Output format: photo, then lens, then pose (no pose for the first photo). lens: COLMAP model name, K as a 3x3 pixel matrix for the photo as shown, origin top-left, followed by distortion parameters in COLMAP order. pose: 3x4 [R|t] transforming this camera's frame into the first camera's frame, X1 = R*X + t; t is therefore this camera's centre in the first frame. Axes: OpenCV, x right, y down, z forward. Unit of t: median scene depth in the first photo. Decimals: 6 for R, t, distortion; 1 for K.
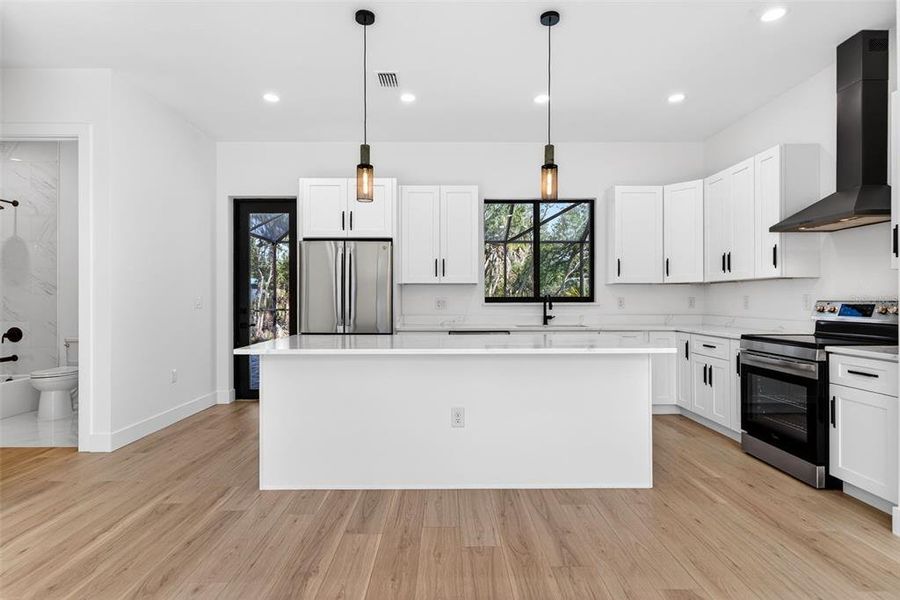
lens RADIAL K [[452.8, 0, 462.5], [0, 452.8, 301.3], [0, 0, 1]] dist [0.020293, -0.014884]
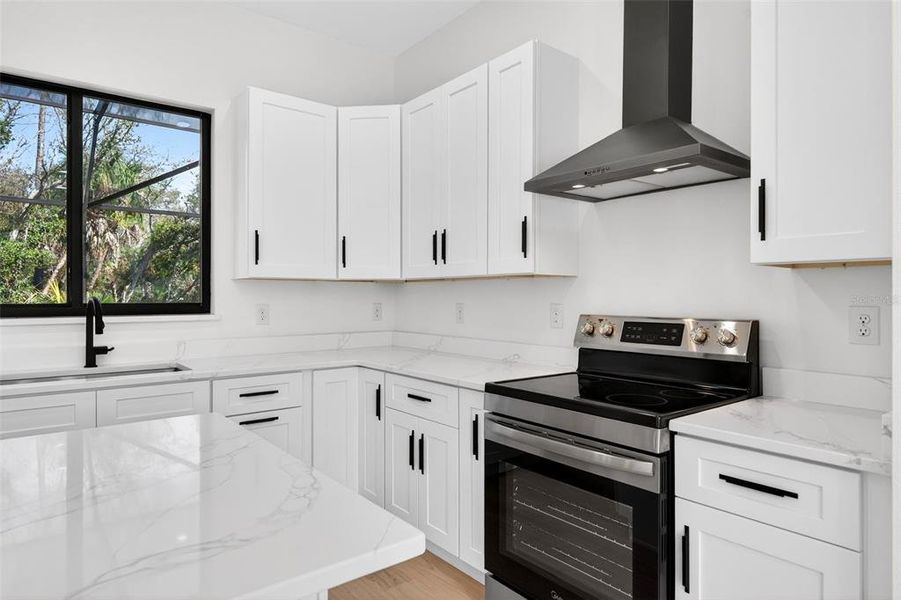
lens RADIAL K [[525.1, 0, 450.5], [0, 525.1, 300.0], [0, 0, 1]] dist [-0.000755, -0.000180]
pose [[0.796522, 0.000809, 0.604608, 0.194024], [-0.000985, 1.000000, -0.000040, -0.018095], [-0.604608, -0.000563, 0.796523, 0.479084]]
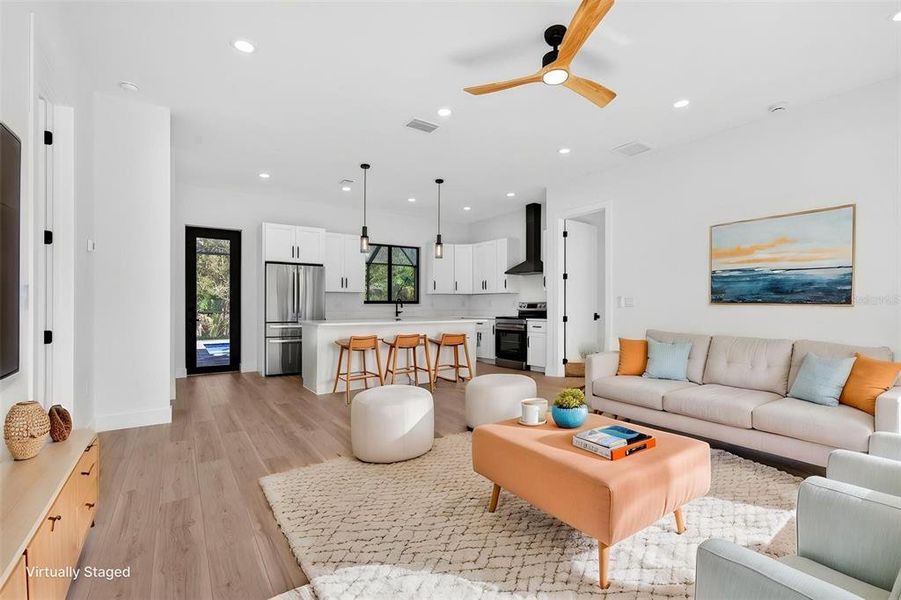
lens RADIAL K [[392.9, 0, 455.8], [0, 392.9, 320.0], [0, 0, 1]] dist [-0.000343, -0.000021]
pose [[0.831918, -0.020939, 0.554504, -0.606914], [0.001434, 0.999366, 0.035587, 0.014300], [-0.554897, -0.028810, 0.831420, -0.514269]]
